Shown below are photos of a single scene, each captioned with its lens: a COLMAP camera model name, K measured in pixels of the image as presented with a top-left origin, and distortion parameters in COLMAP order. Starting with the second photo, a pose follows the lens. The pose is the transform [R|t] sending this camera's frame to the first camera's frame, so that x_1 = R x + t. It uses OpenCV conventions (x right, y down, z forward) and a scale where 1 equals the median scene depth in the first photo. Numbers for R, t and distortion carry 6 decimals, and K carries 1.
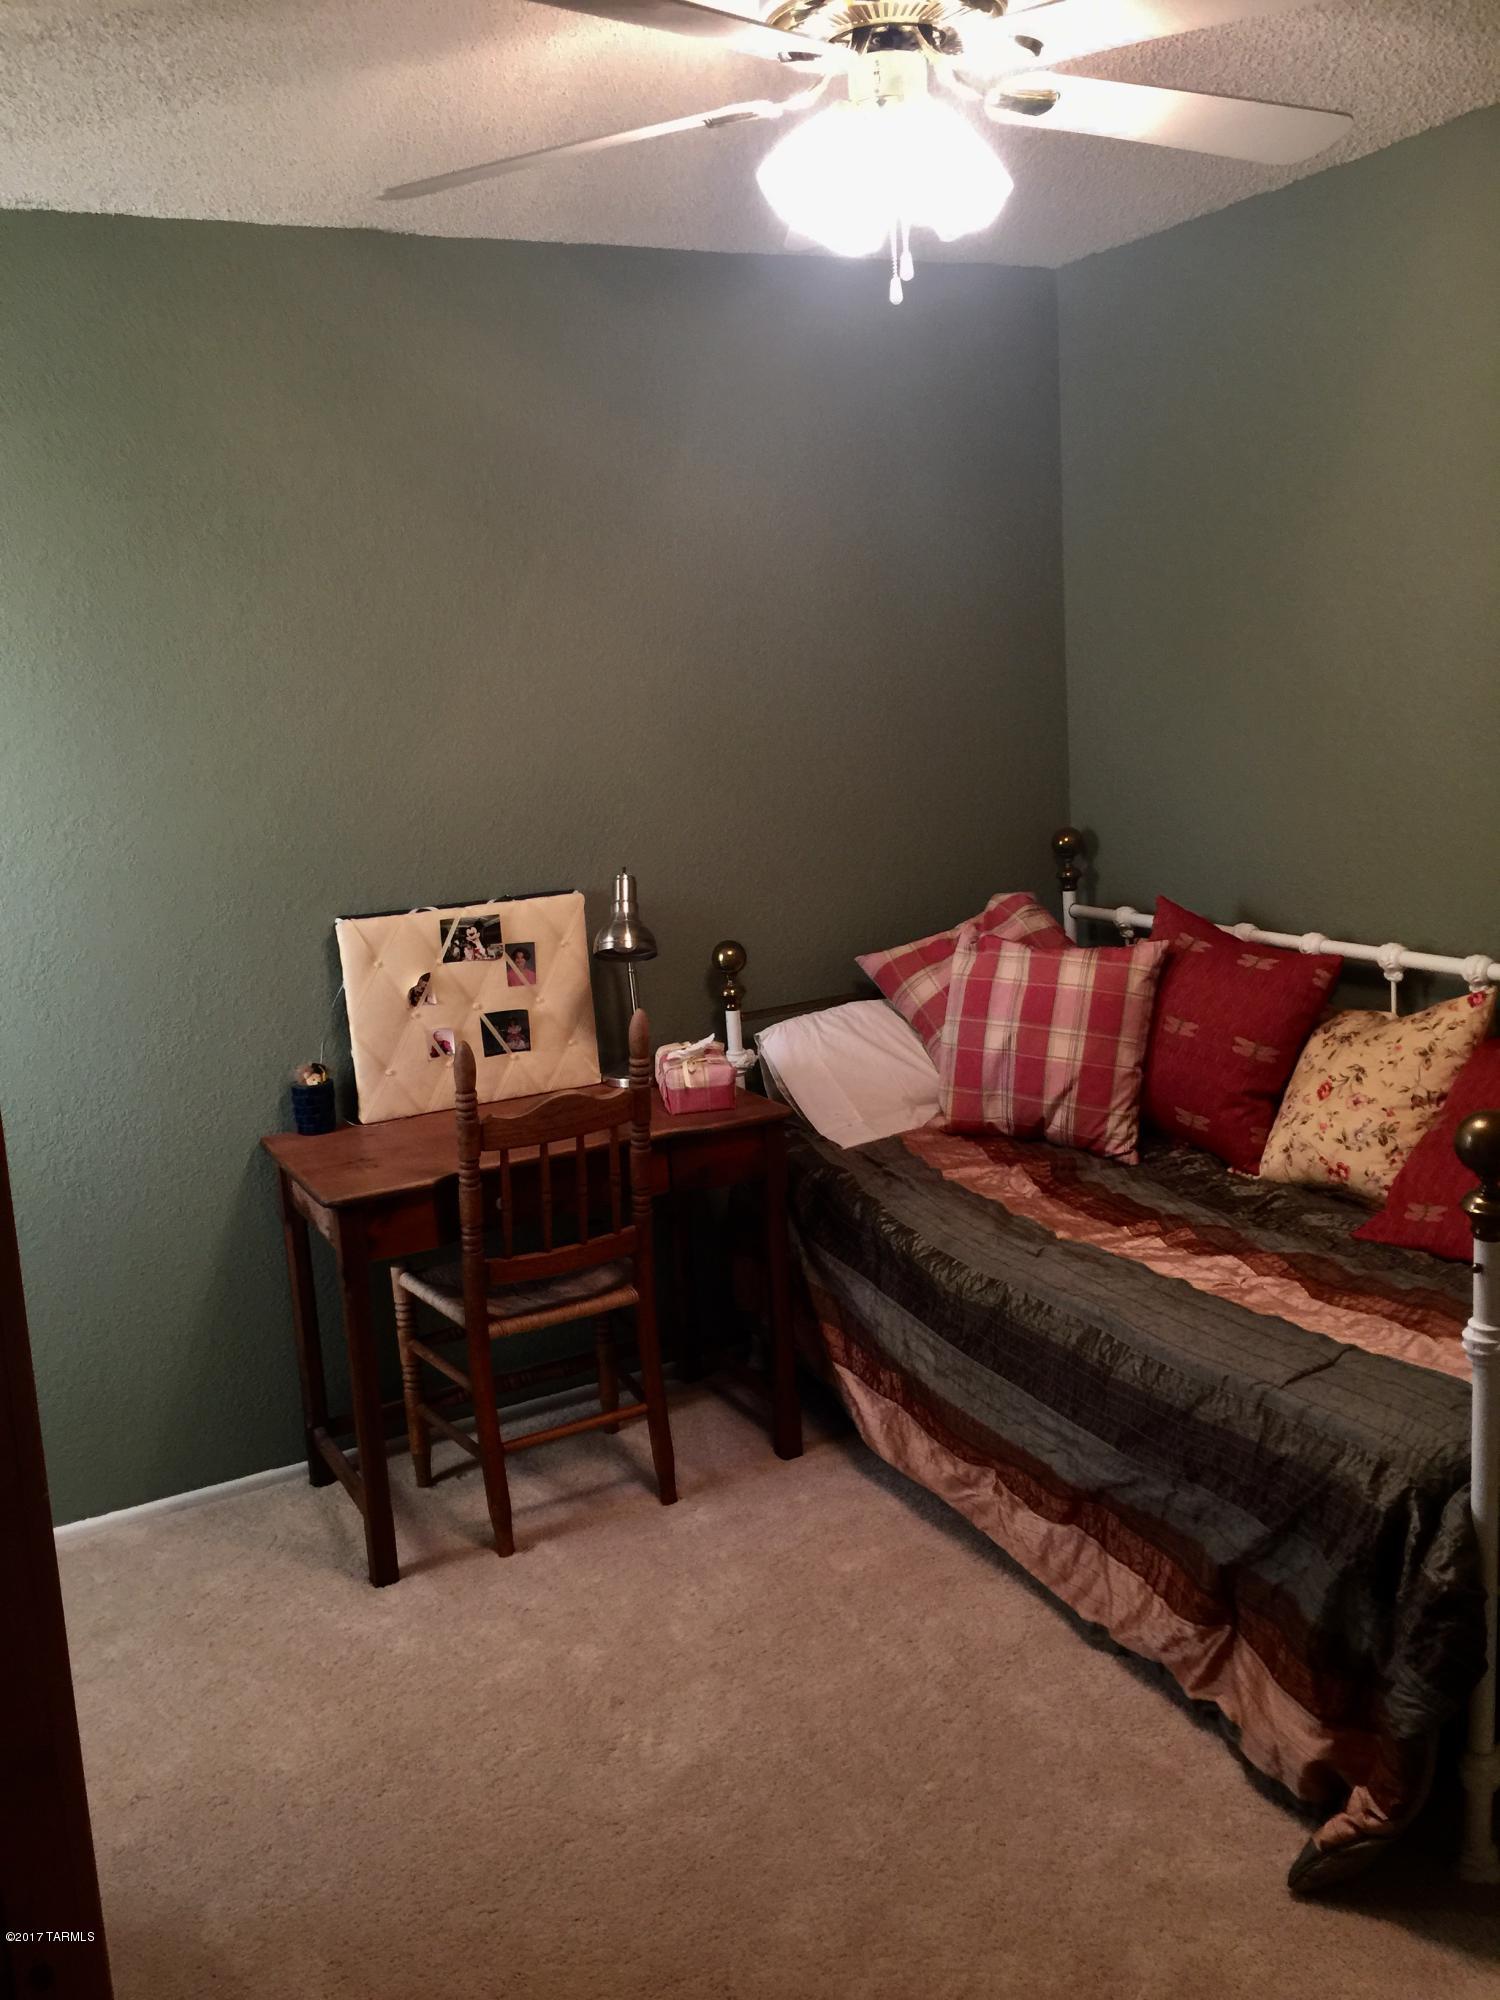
lens RADIAL K [[1699.2, 0, 749.7], [0, 1699.2, 983.9], [0, 0, 1]] dist [0.082875, -0.101013]
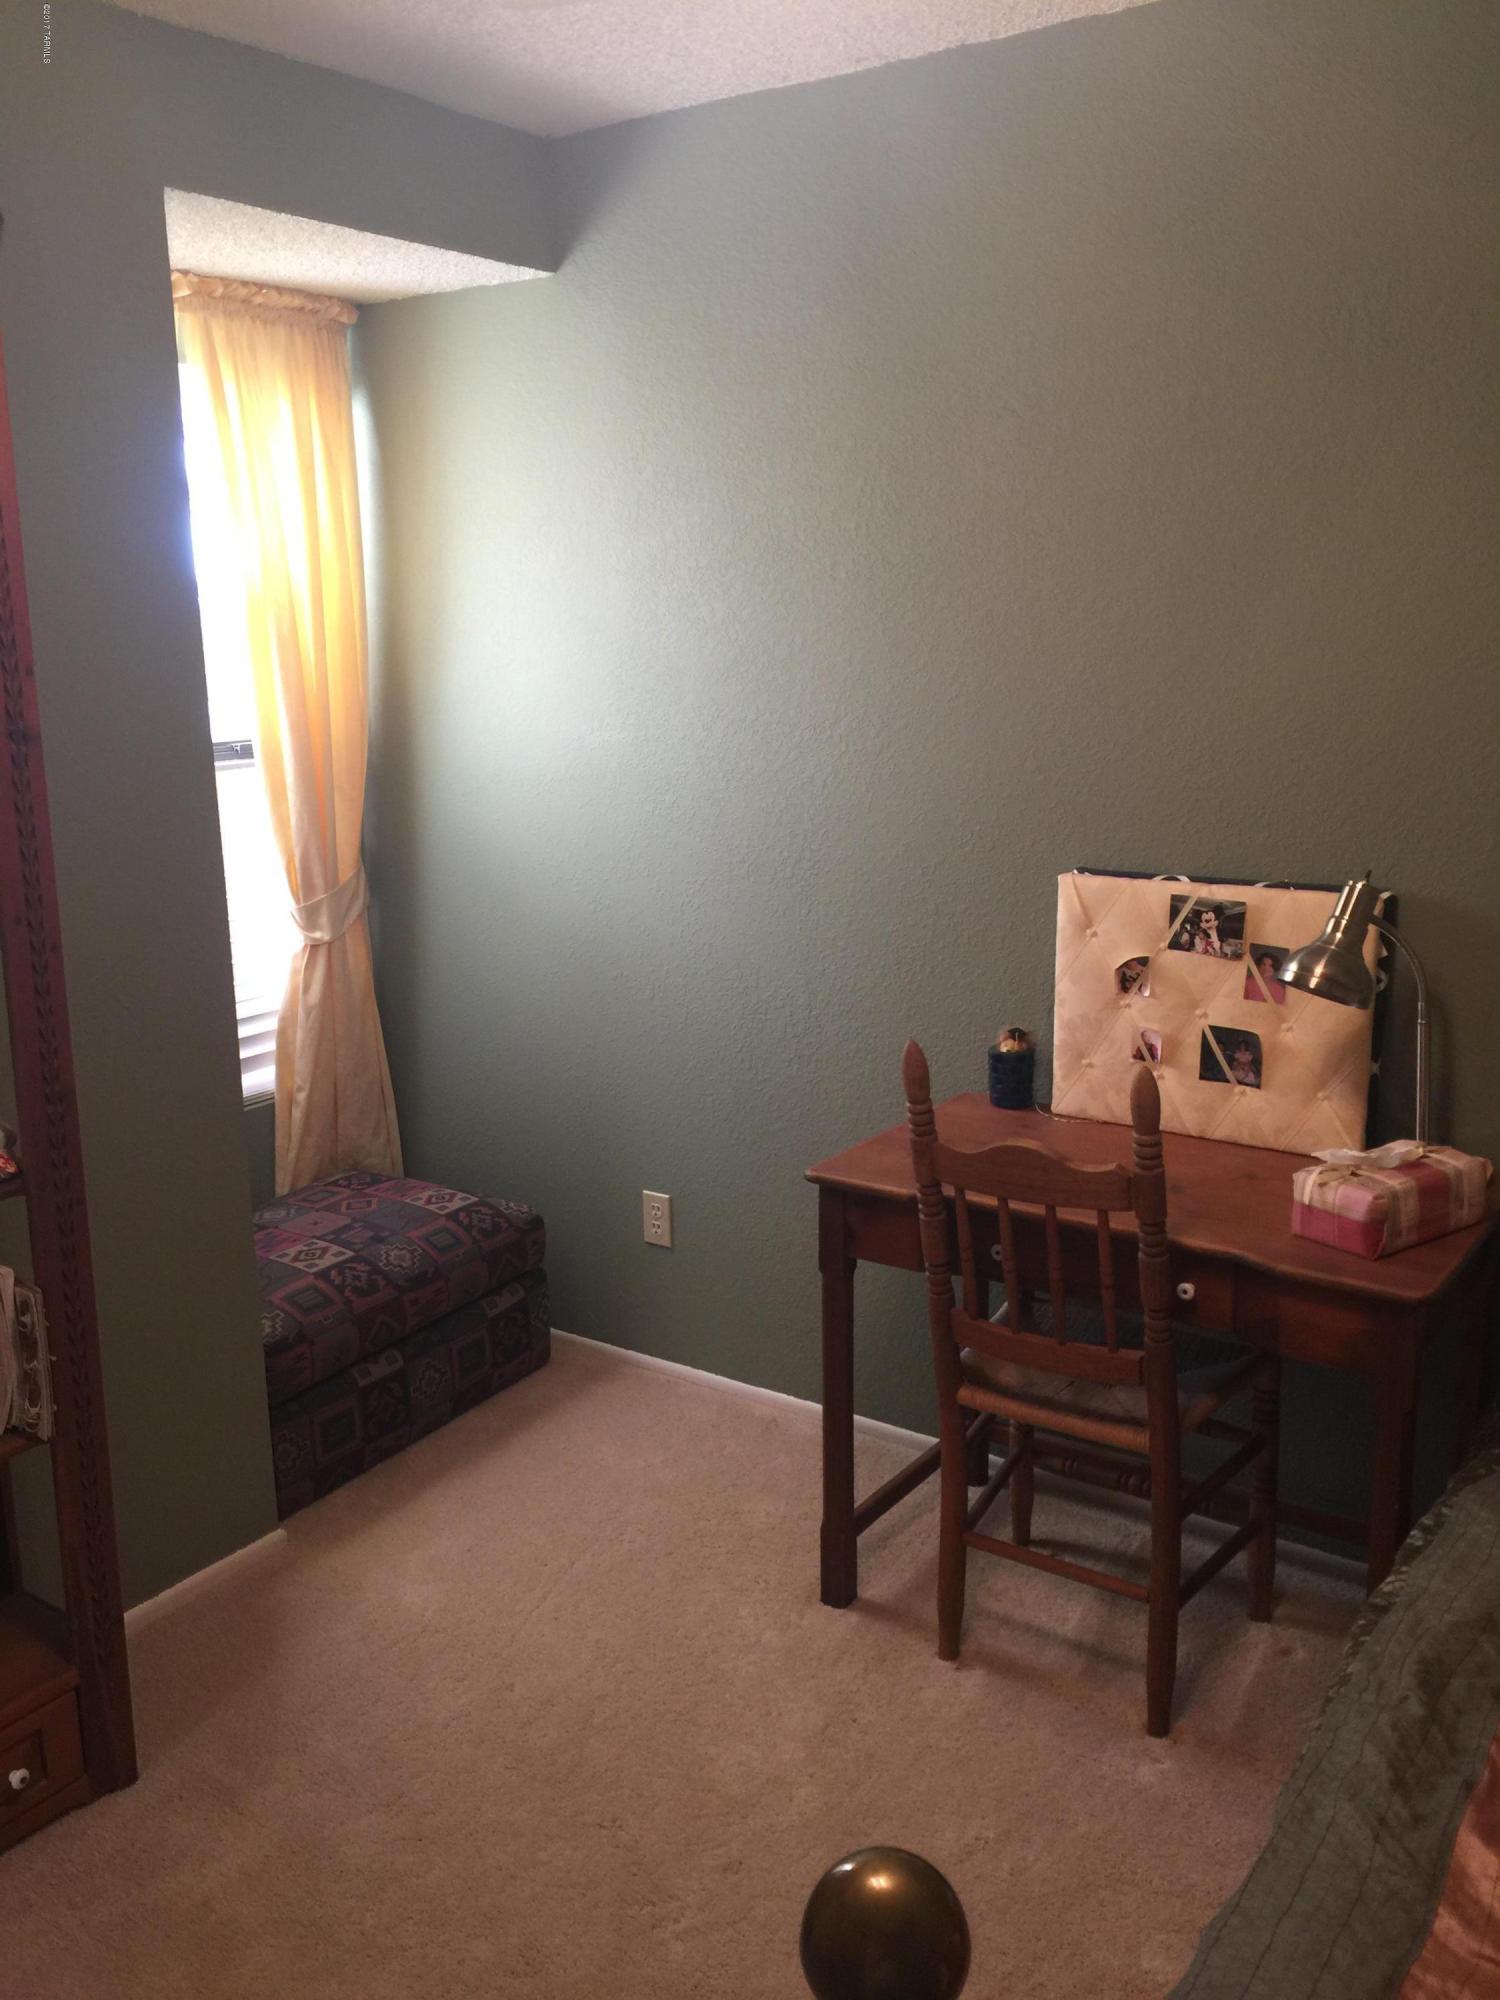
lens RADIAL K [[1699.2, 0, 749.7], [0, 1699.2, 983.9], [0, 0, 1]] dist [0.082875, -0.101013]
pose [[0.465730, 0.237207, -0.852542, 0.404643], [-0.163476, 0.969885, 0.180551, -0.107026], [0.869696, 0.055282, 0.490482, 0.444866]]
